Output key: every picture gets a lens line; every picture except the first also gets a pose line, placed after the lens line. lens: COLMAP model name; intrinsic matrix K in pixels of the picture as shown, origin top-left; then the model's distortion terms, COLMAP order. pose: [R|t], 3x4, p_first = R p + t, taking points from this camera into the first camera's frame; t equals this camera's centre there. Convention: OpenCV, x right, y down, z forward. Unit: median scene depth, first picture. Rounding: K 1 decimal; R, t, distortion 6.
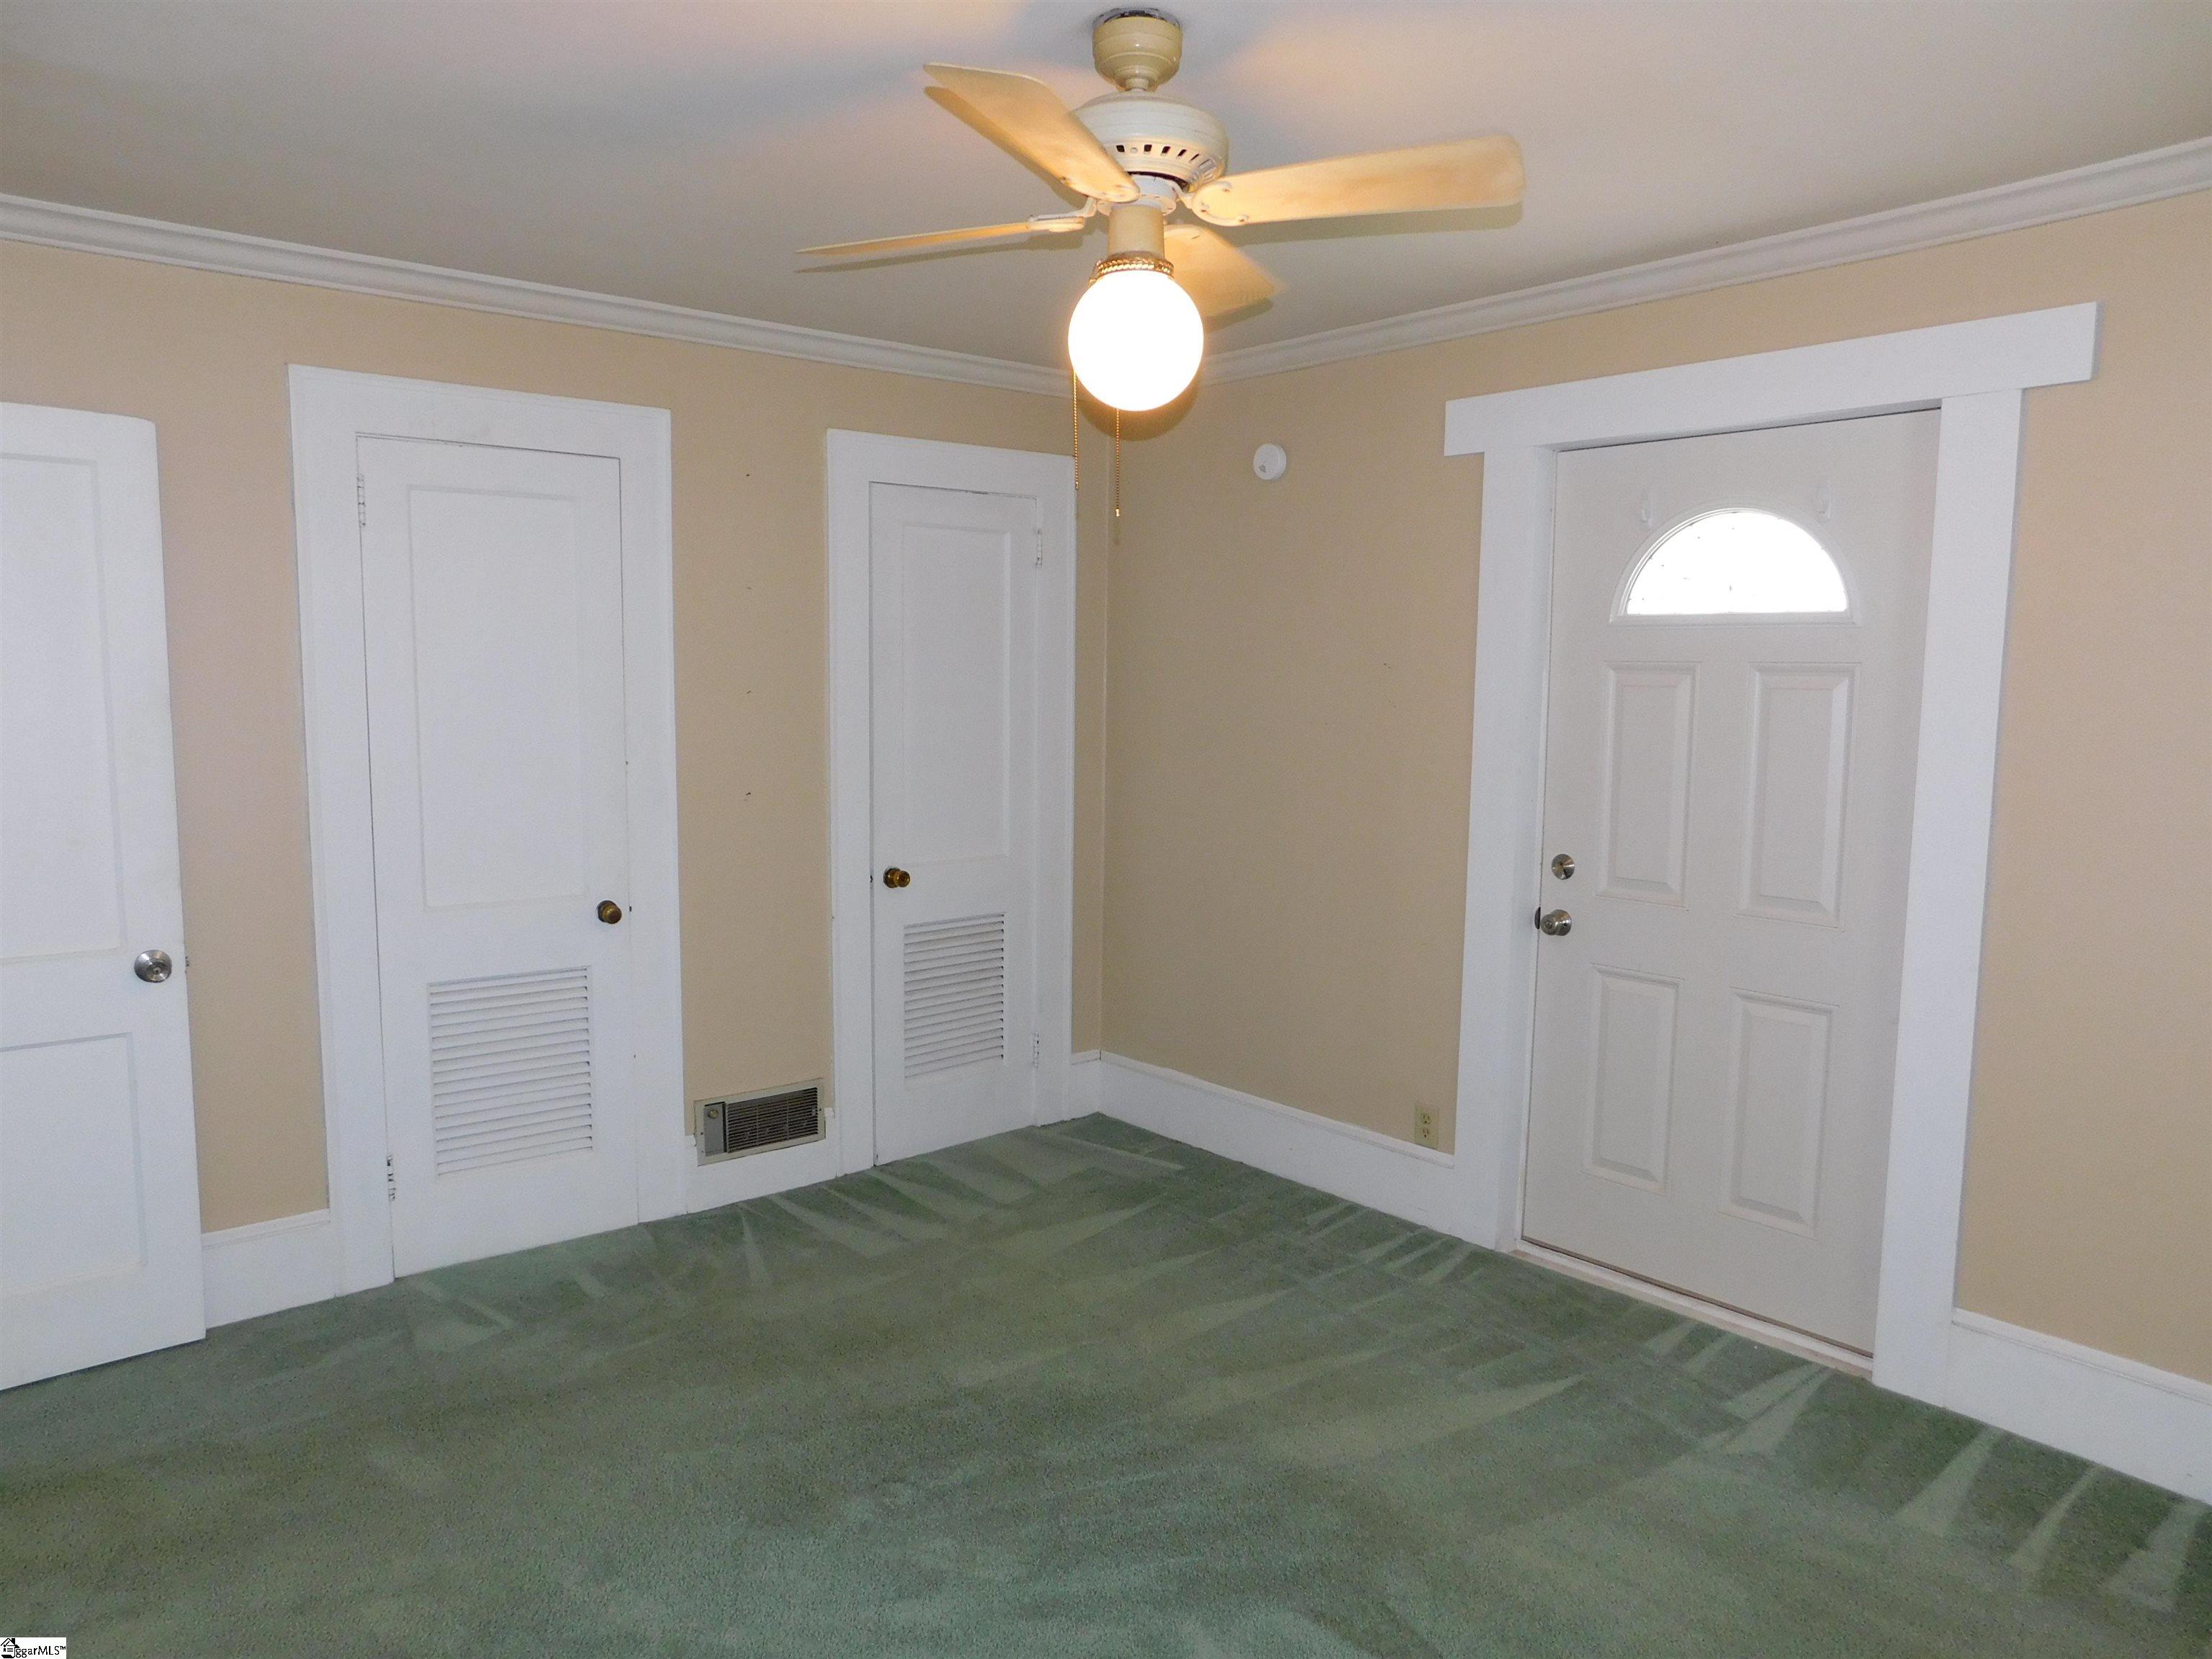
lens RADIAL K [[1474.0, 0, 1100.6], [0, 1474.0, 833.0], [0, 0, 1]] dist [-0.045676, 0.003992]
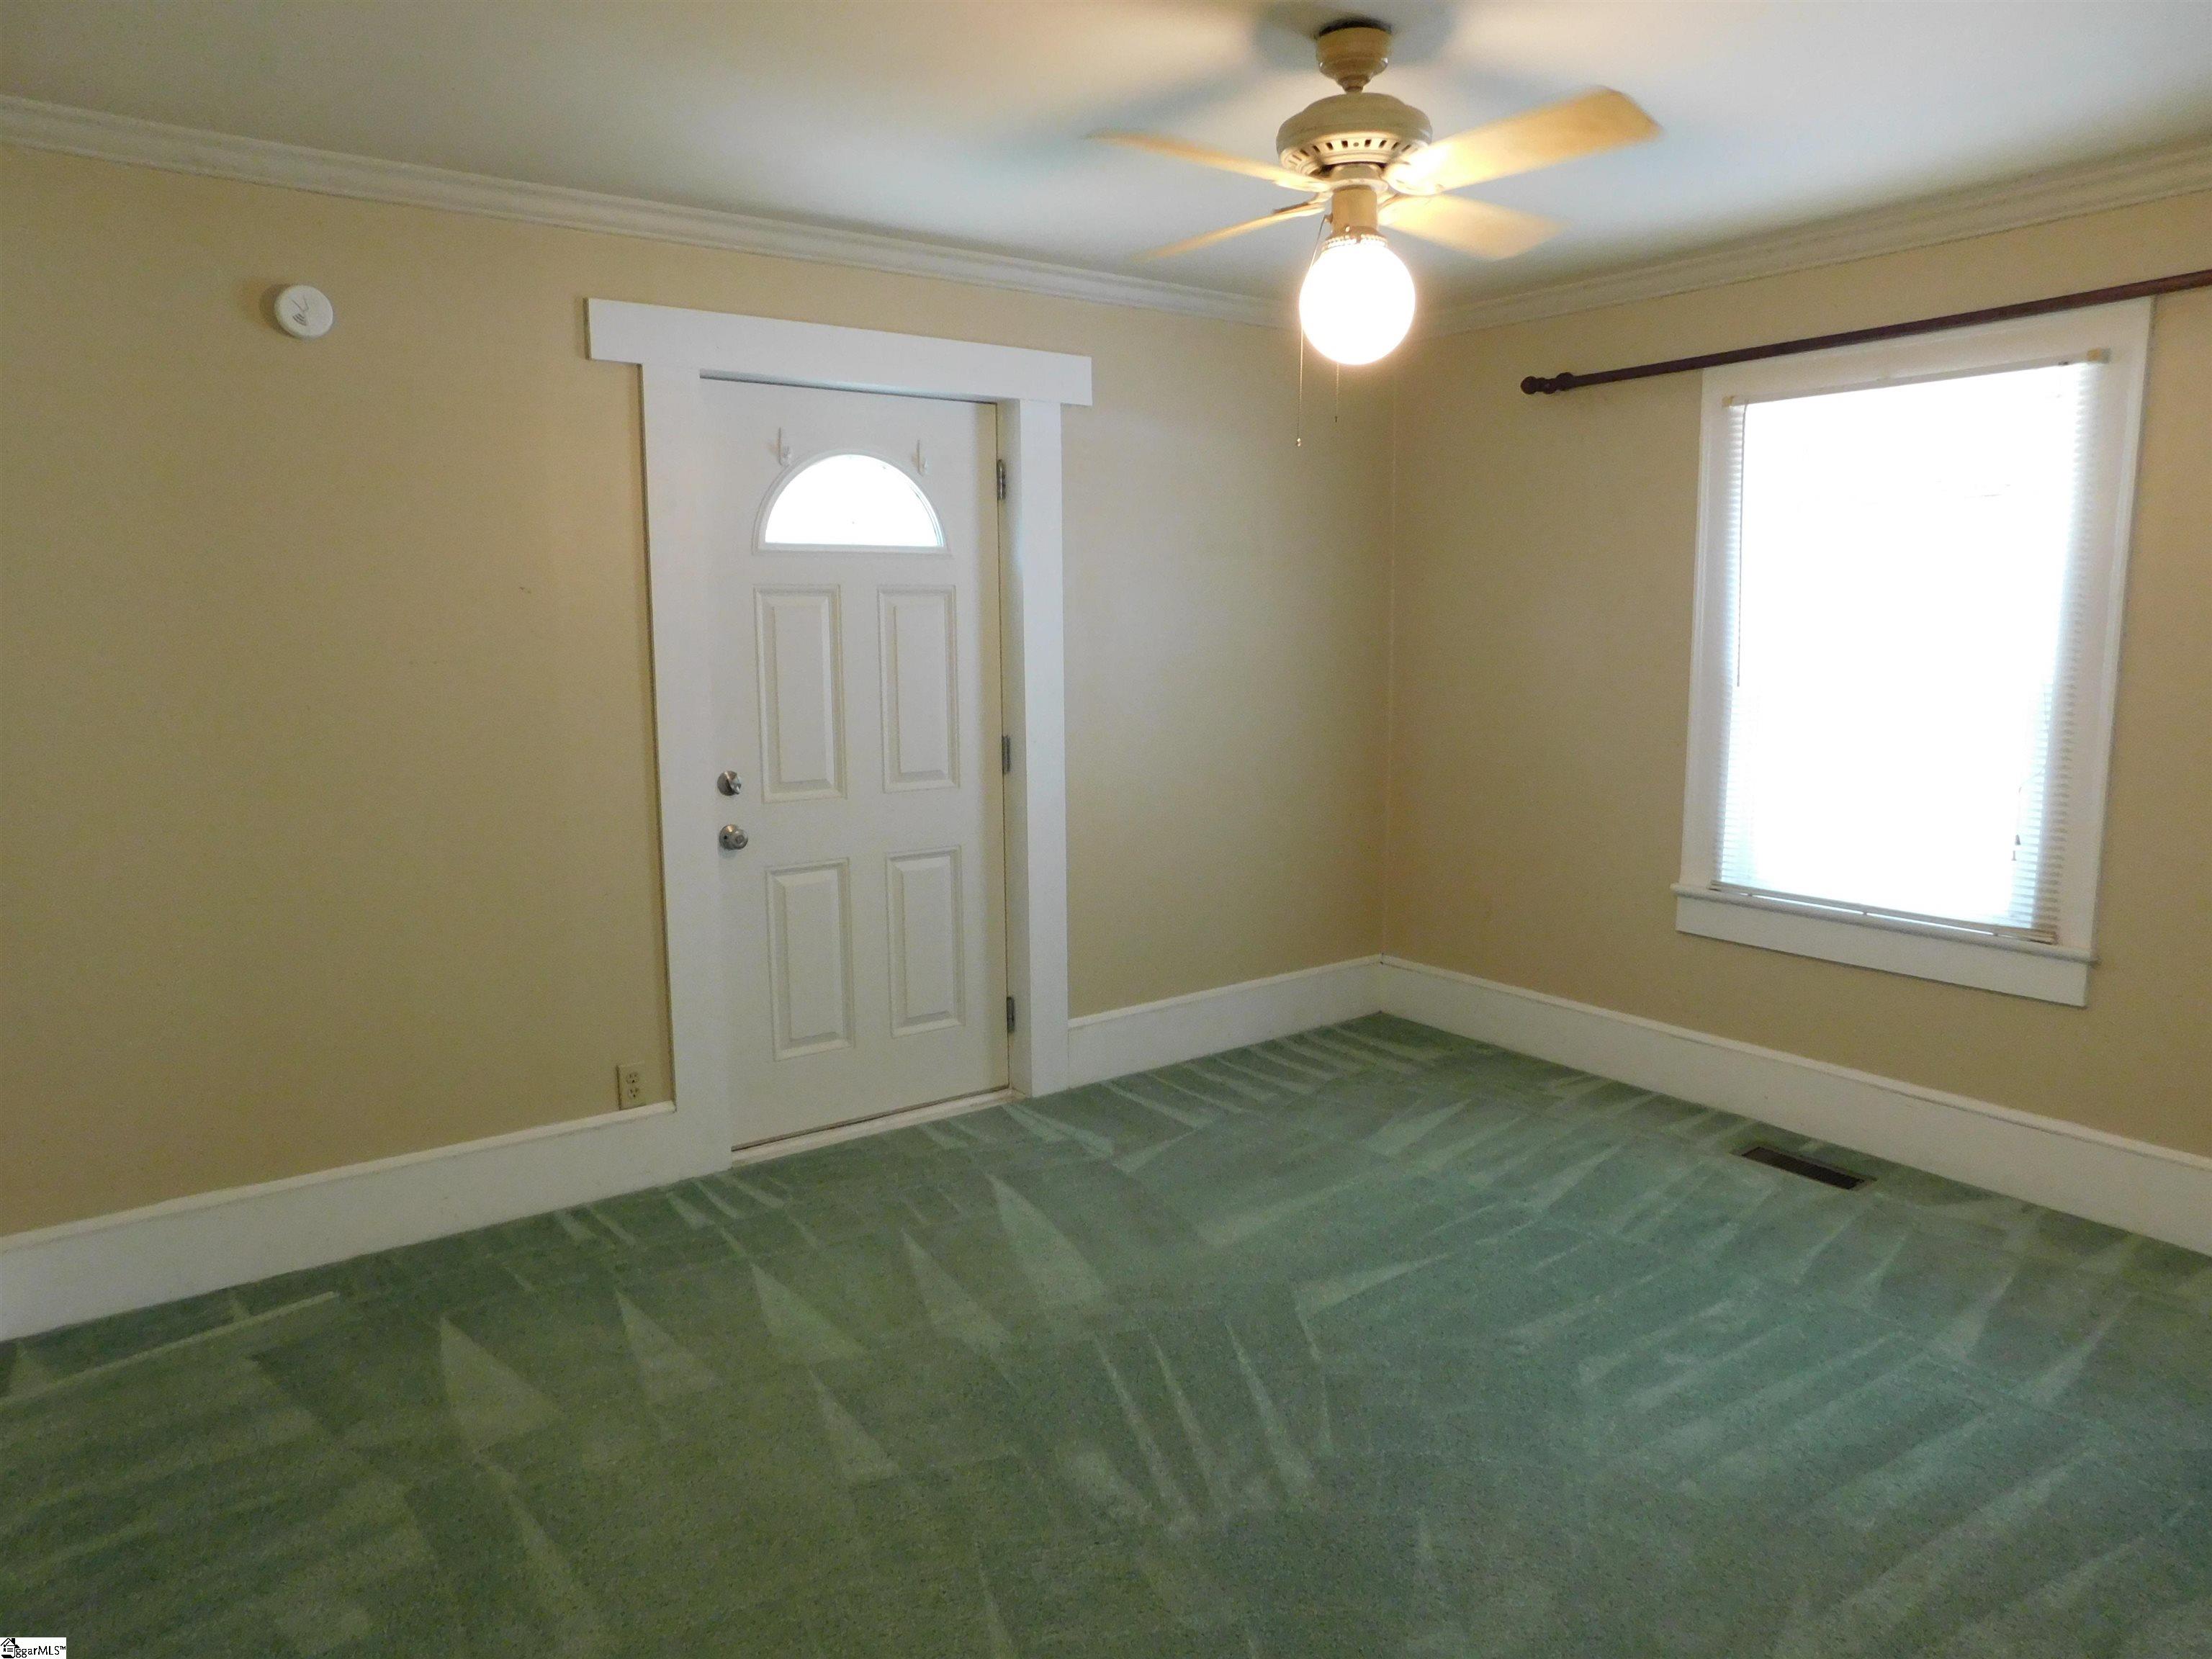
lens RADIAL K [[1474.0, 0, 1100.6], [0, 1474.0, 833.0], [0, 0, 1]] dist [-0.045676, 0.003992]
pose [[0.059214, -0.153772, 0.986330, -0.734544], [0.113939, 0.982648, 0.146358, -0.068241], [-0.991722, 0.103715, 0.075707, 0.691529]]
